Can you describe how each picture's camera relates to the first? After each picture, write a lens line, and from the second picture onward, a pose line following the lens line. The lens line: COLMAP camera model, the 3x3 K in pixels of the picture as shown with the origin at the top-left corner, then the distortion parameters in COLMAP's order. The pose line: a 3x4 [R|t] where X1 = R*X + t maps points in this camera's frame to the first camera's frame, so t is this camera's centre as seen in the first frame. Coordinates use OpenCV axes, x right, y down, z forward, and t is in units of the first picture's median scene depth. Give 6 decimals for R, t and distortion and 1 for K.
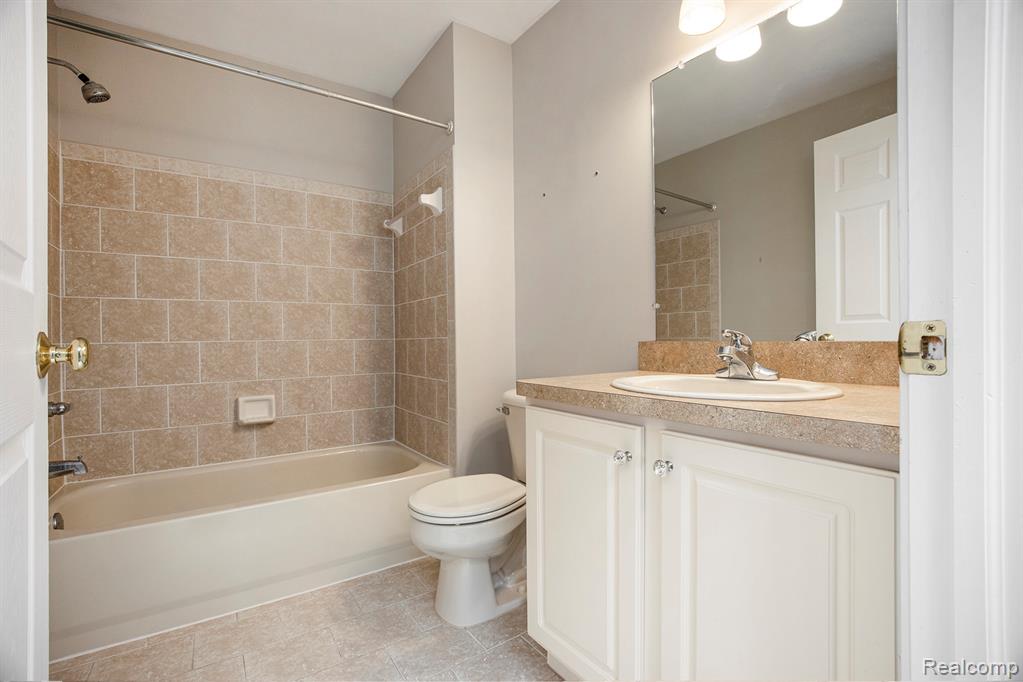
lens RADIAL K [[454.9, 0, 505.7], [0, 454.9, 342.7], [0, 0, 1]] dist [-0.026463, 0.000381]
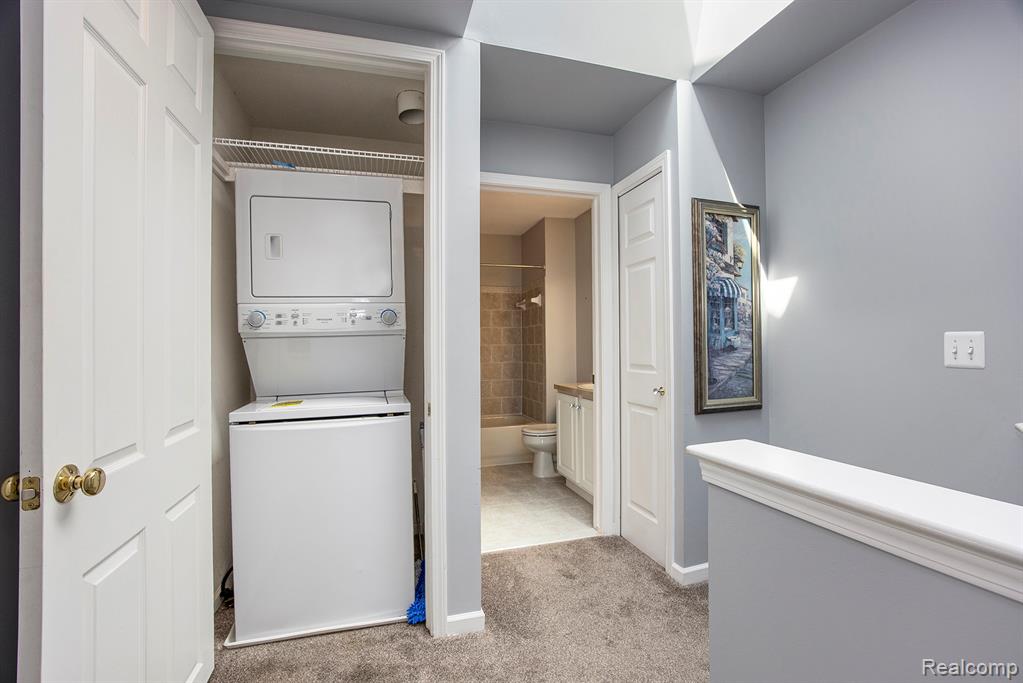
lens RADIAL K [[468.9, 0, 513.2], [0, 468.9, 344.0], [0, 0, 1]] dist [-0.005390, -0.000116]
pose [[0.954940, -0.000534, -0.296798, 0.360635], [-0.001641, 0.999974, -0.007079, -0.081419], [0.296794, 0.007247, 0.954914, -1.063726]]
